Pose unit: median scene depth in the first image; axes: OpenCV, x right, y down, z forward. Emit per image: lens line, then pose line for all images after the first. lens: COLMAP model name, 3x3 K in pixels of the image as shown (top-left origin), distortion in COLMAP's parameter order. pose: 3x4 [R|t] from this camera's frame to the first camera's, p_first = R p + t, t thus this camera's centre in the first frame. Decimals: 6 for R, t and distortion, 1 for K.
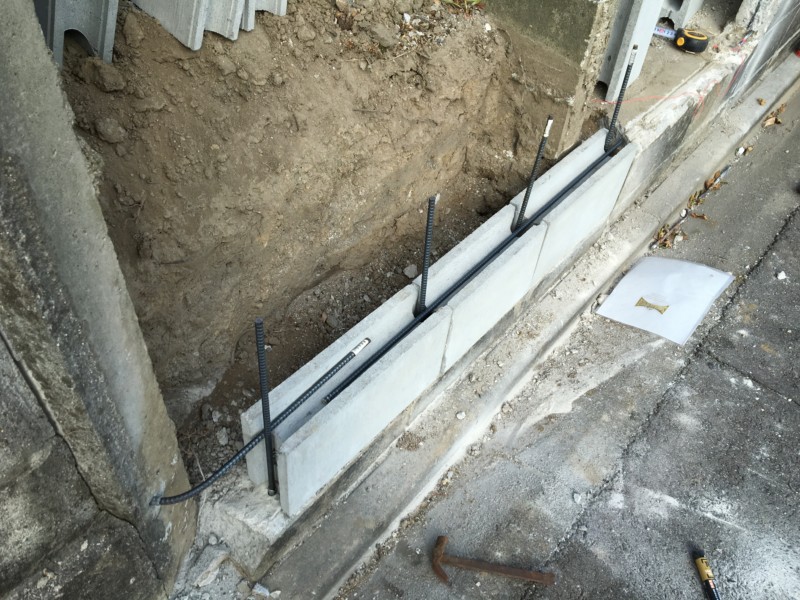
lens RADIAL K [[674.1, 0, 398.4], [0, 674.1, 302.6], [0, 0, 1]] dist [0.077756, -0.111967]
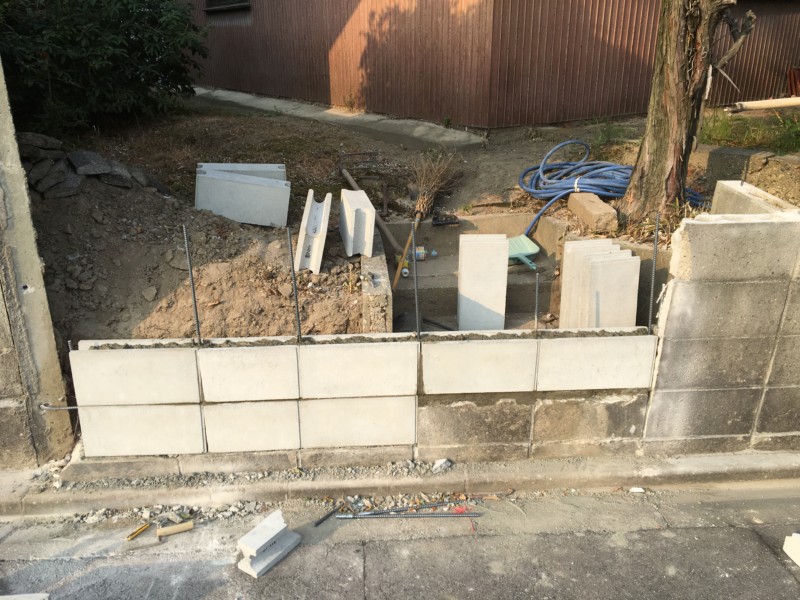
lens RADIAL K [[674.1, 0, 398.4], [0, 674.1, 302.6], [0, 0, 1]] dist [0.077756, -0.111967]
pose [[0.693308, 0.202289, -0.691667, 2.584592], [-0.489530, 0.836559, -0.246027, -0.053034], [0.528851, 0.509165, 0.679020, -0.218952]]
